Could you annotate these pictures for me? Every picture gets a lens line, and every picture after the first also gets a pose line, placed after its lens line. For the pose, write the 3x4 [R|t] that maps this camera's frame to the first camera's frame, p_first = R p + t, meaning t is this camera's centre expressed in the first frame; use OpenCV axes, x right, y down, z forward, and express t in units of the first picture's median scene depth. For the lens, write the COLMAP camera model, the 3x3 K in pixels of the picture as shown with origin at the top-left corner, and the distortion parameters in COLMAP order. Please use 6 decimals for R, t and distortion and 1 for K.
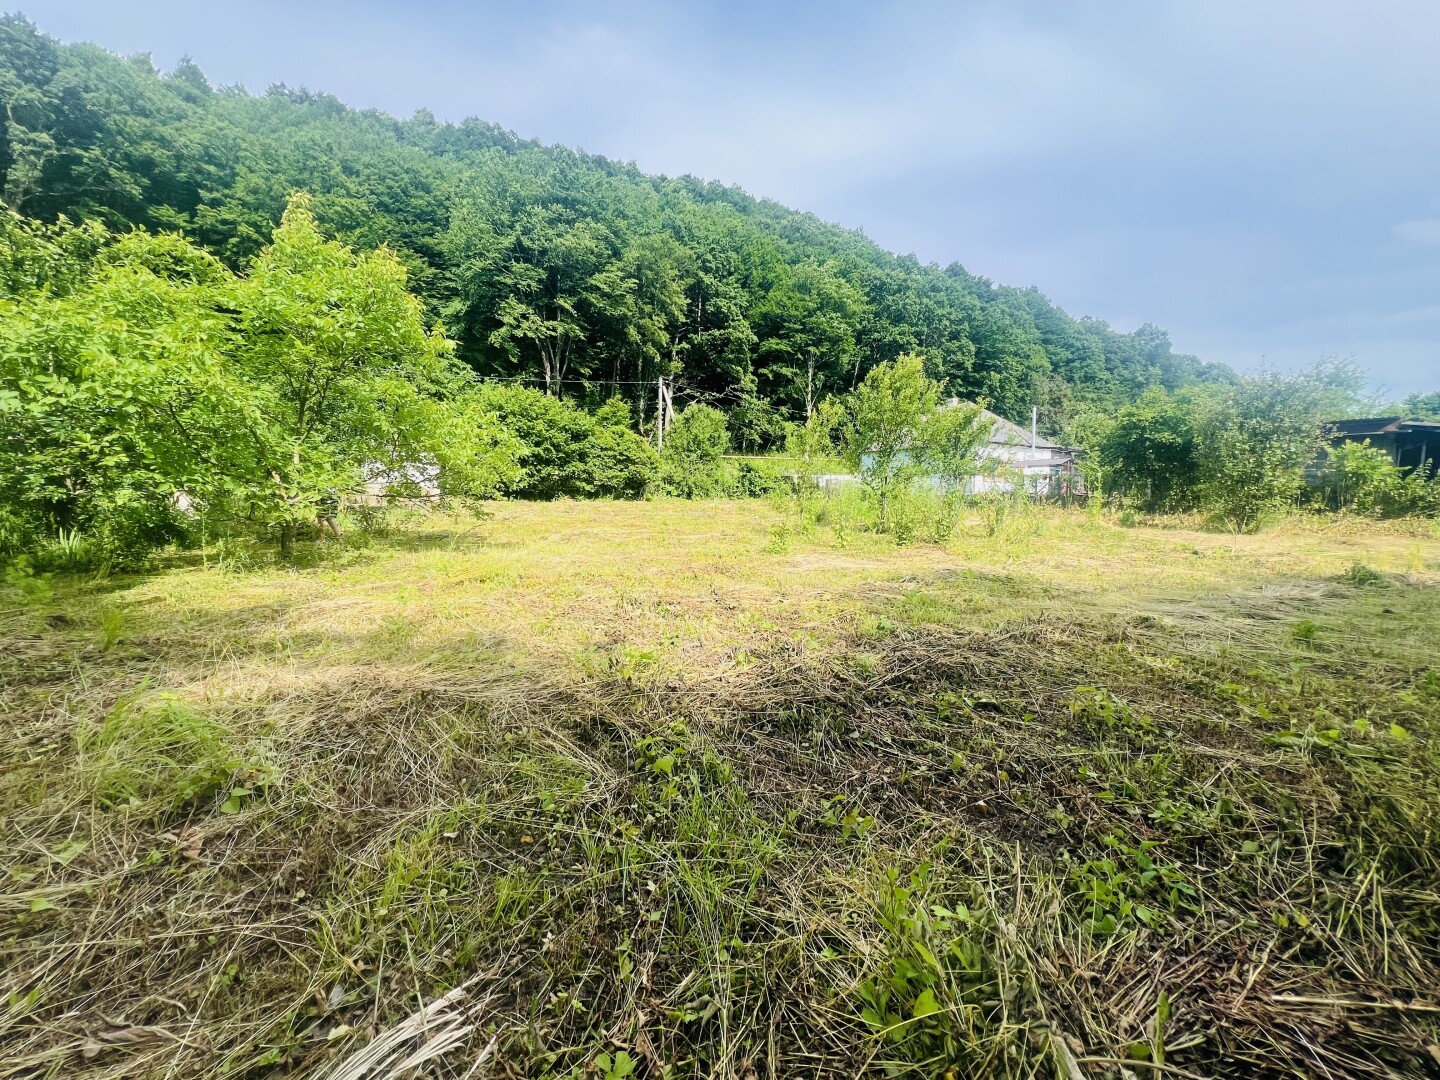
lens RADIAL K [[577.7, 0, 717.1], [0, 577.7, 536.5], [0, 0, 1]] dist [-0.001414, 0.000415]
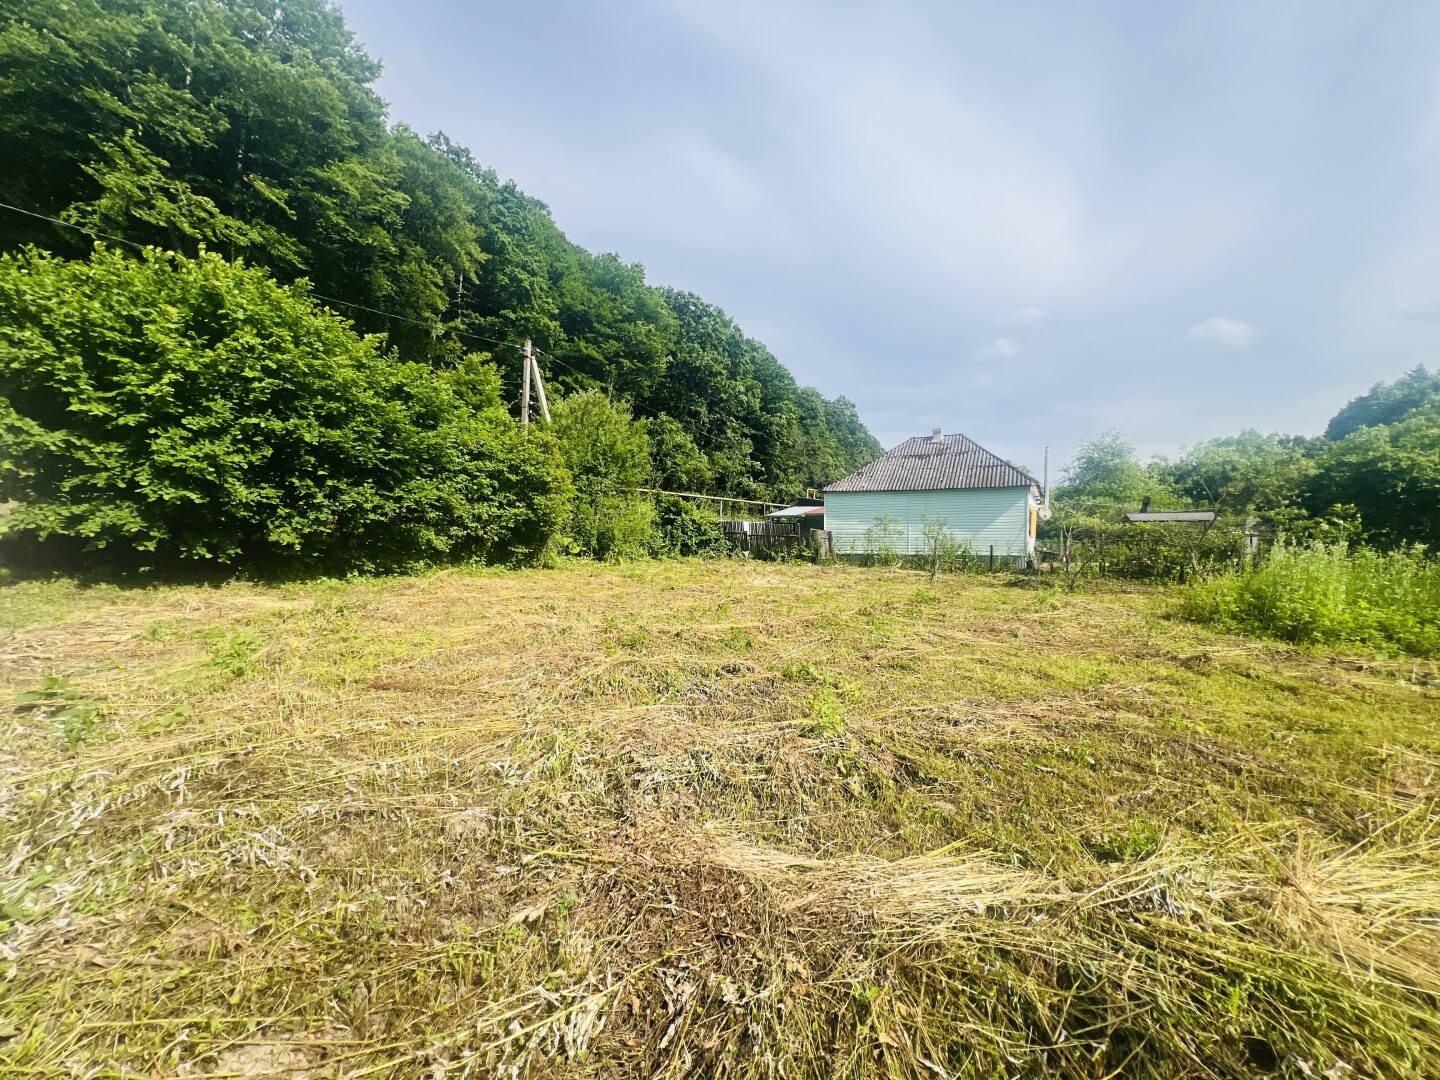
lens RADIAL K [[577.7, 0, 717.1], [0, 577.7, 539.0], [0, 0, 1]] dist [-0.001414, 0.000415]
pose [[0.863204, 0.003976, 0.504839, -0.258618], [0.031025, 0.997661, -0.060906, -0.054428], [-0.503901, 0.068237, 0.861062, 0.528982]]
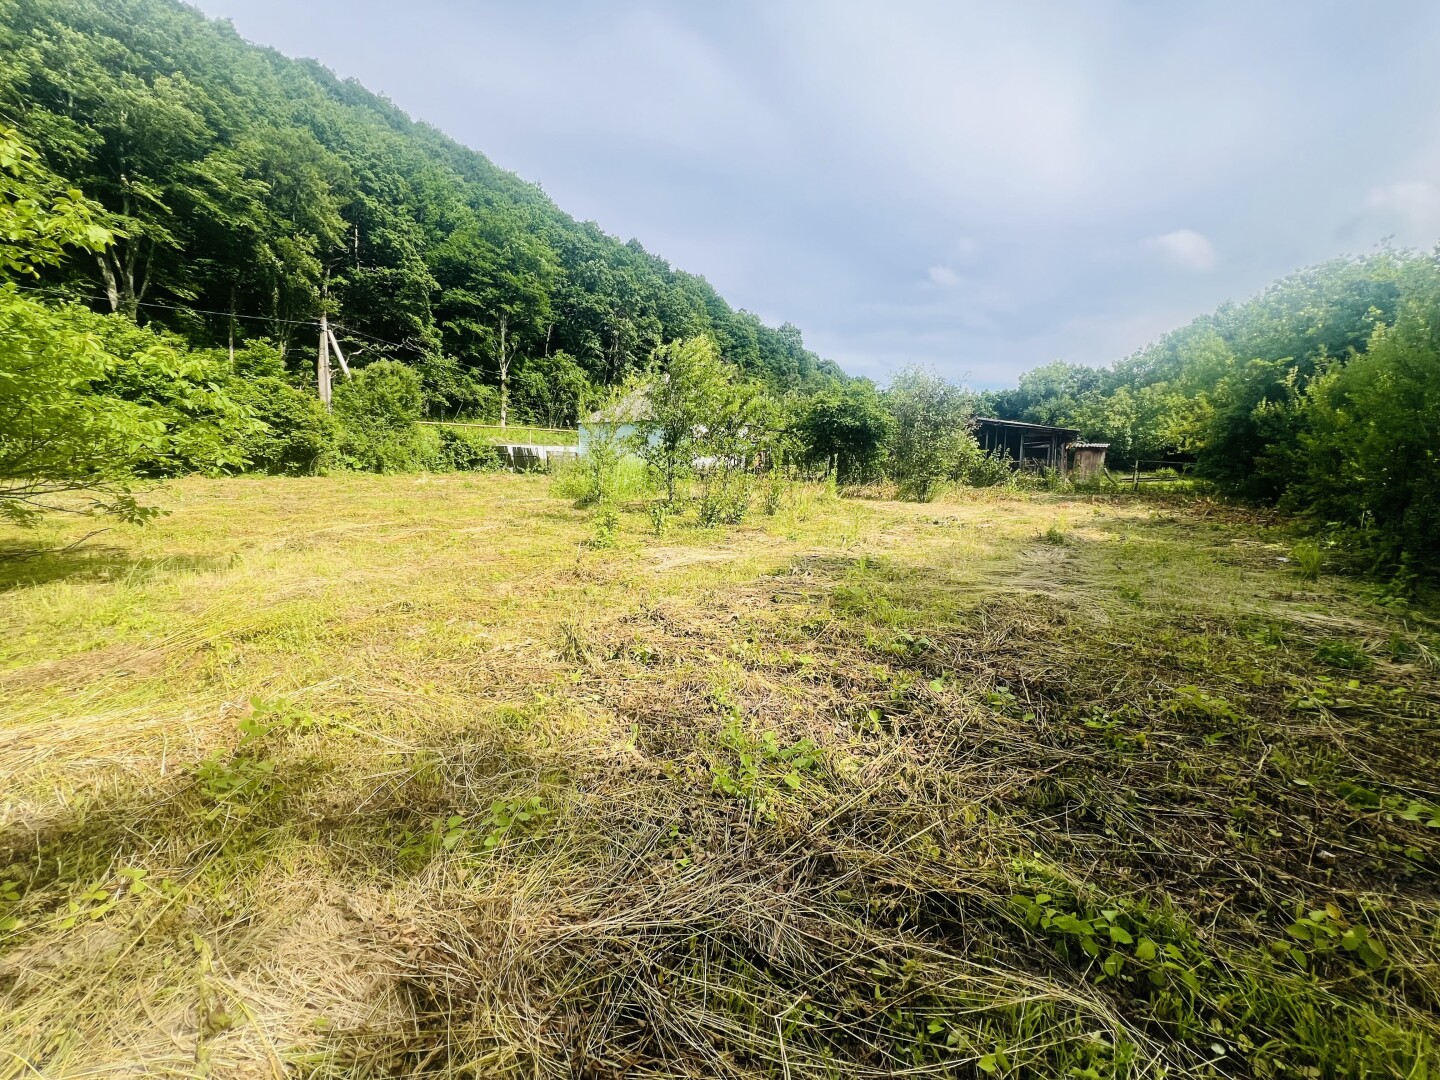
lens RADIAL K [[577.7, 0, 717.6], [0, 577.7, 535.5], [0, 0, 1]] dist [-0.001414, 0.000415]
pose [[0.862633, -0.062175, 0.501994, -0.057146], [0.035813, 0.997434, 0.061996, -0.010679], [-0.504561, -0.035502, 0.862646, 0.045204]]
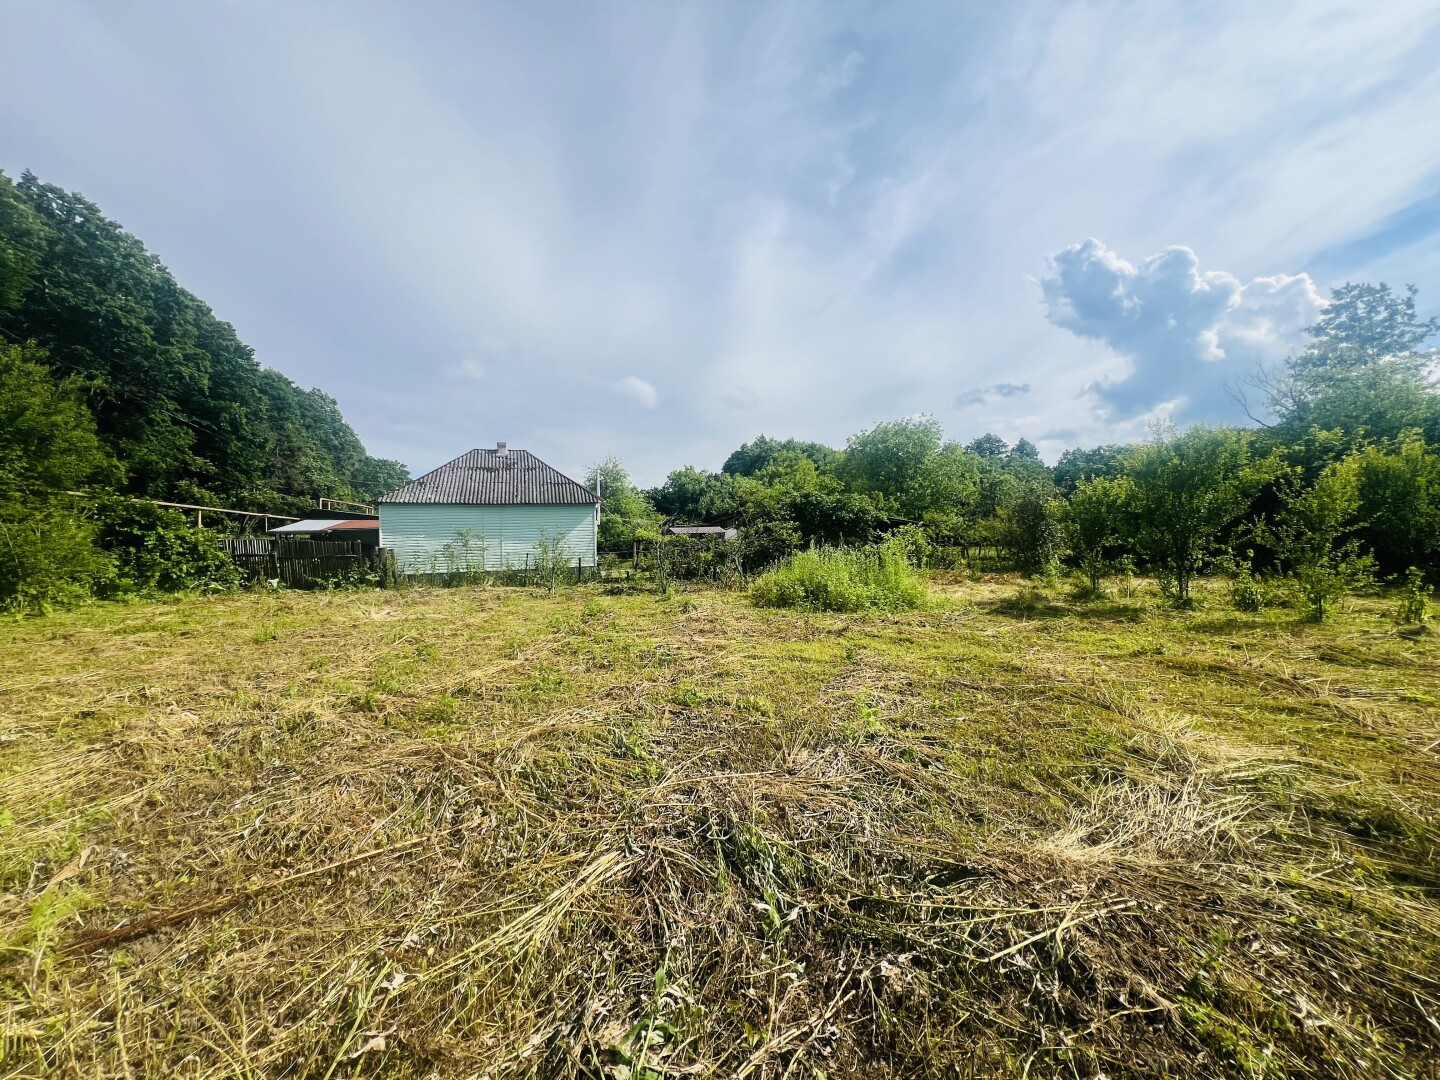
lens RADIAL K [[577.7, 0, 713.2], [0, 577.7, 545.9], [0, 0, 1]] dist [-0.001414, 0.000415]
pose [[0.213268, -0.004668, 0.976982, -0.305176], [0.099847, 0.994857, -0.017042, -0.062709], [-0.971878, 0.101184, 0.212638, 0.617716]]
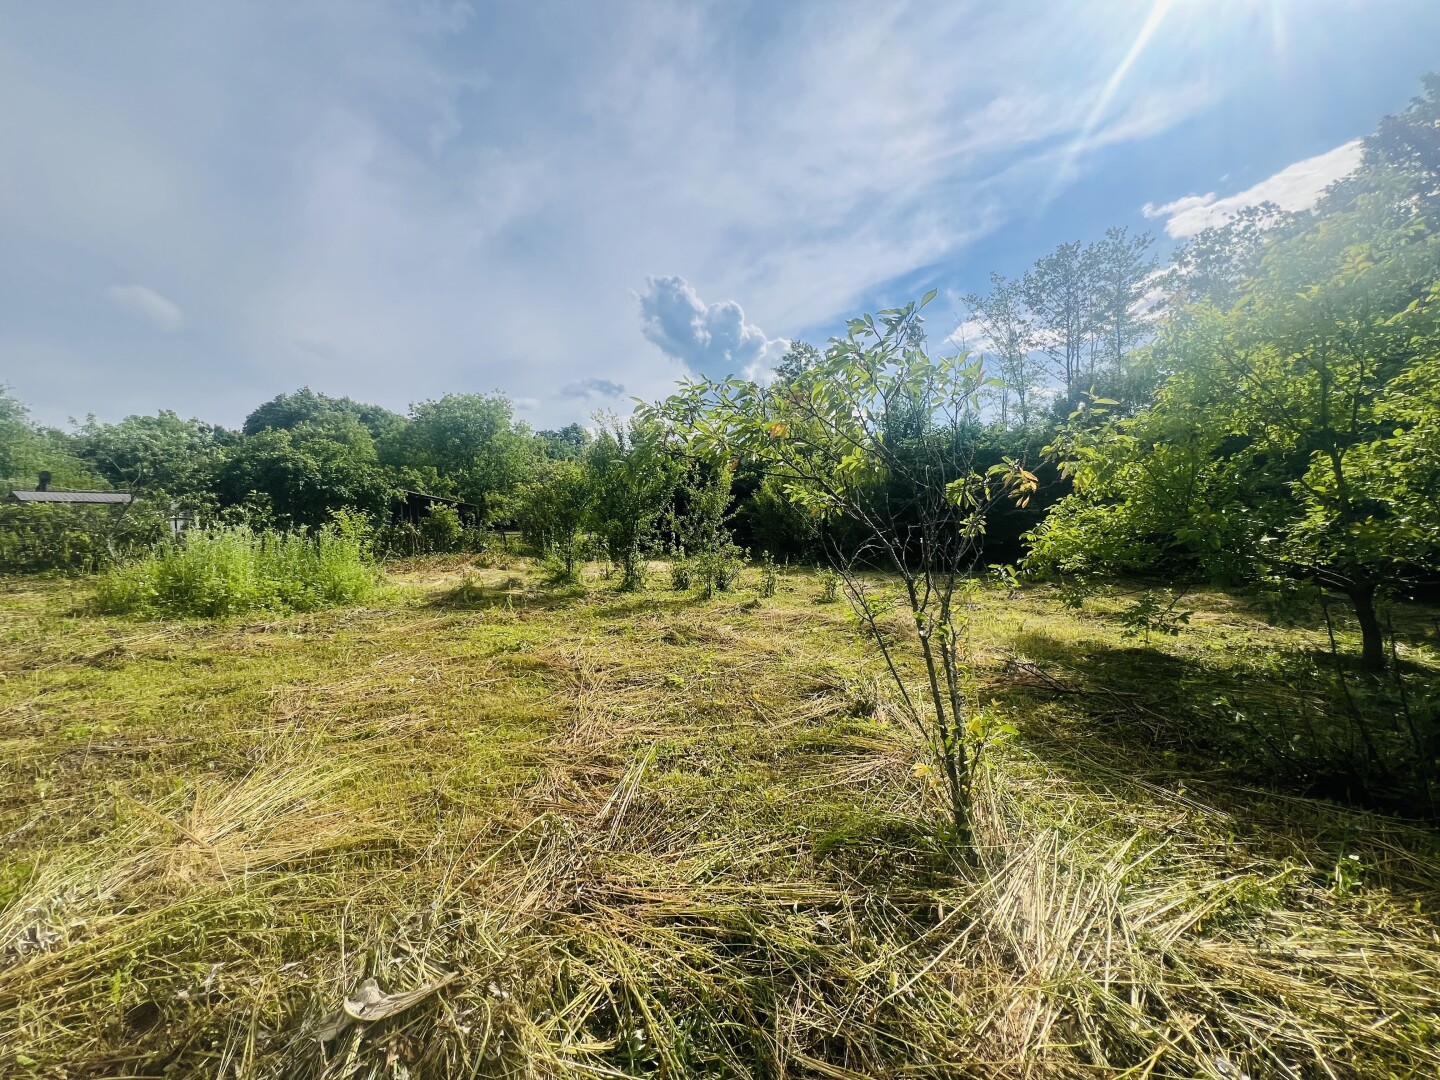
lens RADIAL K [[577.7, 0, 716.8], [0, 577.7, 535.4], [0, 0, 1]] dist [-0.001414, 0.000415]
pose [[-0.437516, -0.017474, 0.899041, -0.260127], [0.070142, 0.996102, 0.053496, -0.053301], [-0.896471, 0.086466, -0.434585, 0.524223]]
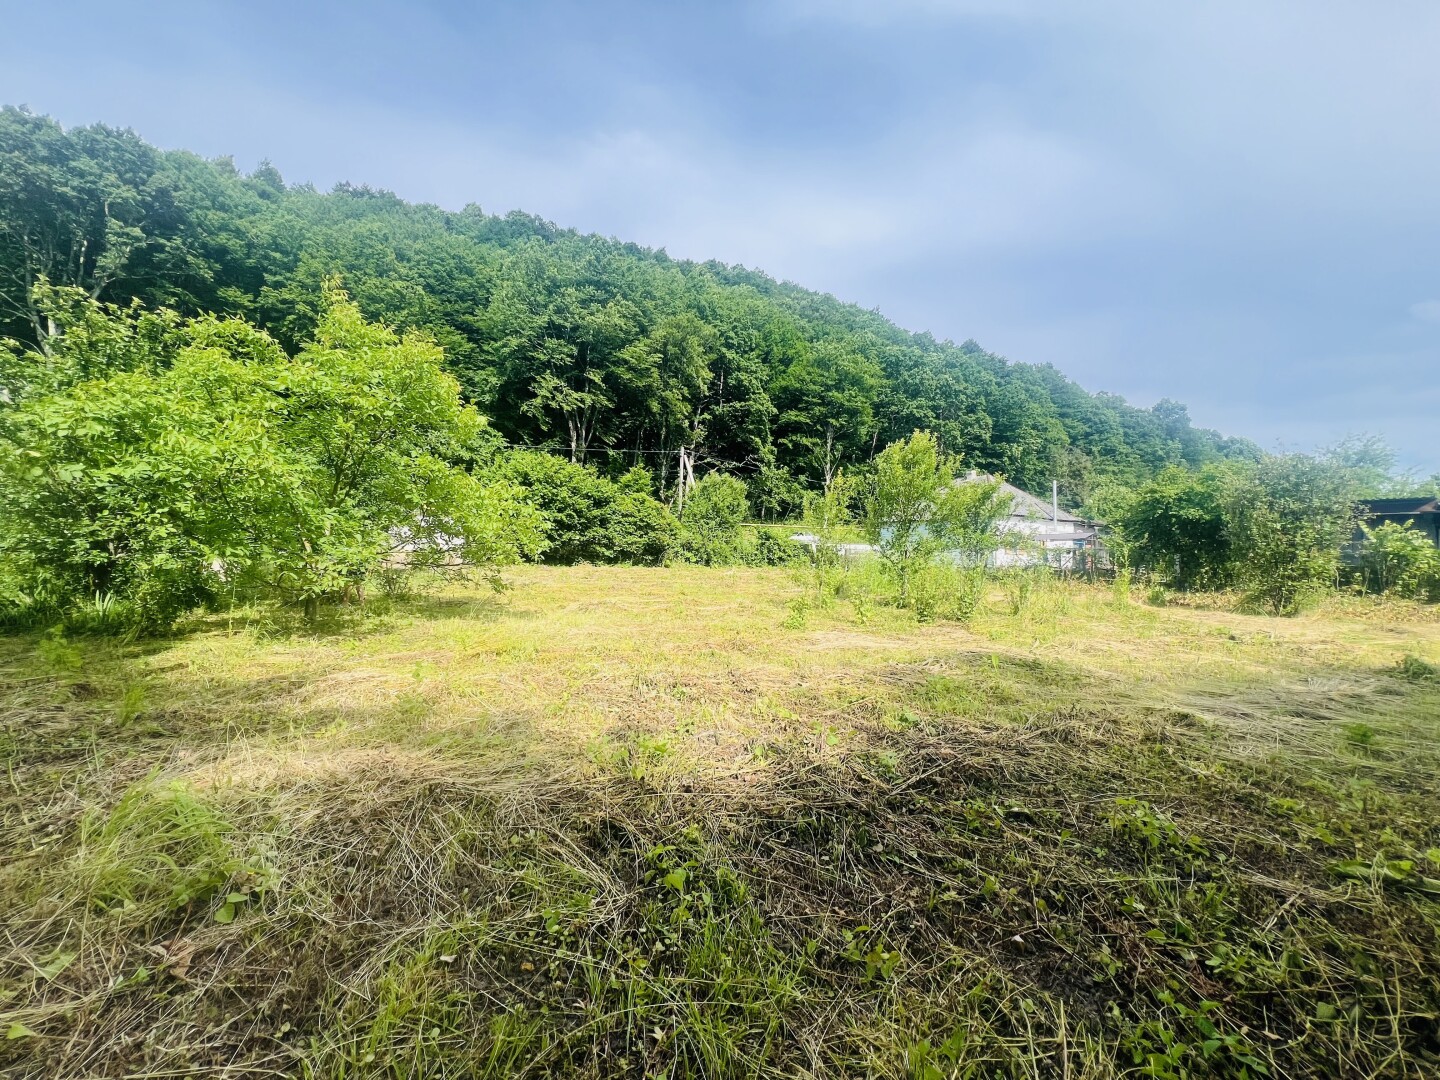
lens RADIAL K [[577.7, 0, 716.9], [0, 577.7, 536.6], [0, 0, 1]] dist [-0.001414, 0.000415]
pose [[0.999315, 0.017012, -0.032863, -0.000165], [-0.020592, 0.993509, -0.111870, -0.004015], [0.030746, 0.112471, 0.993179, -0.000042]]
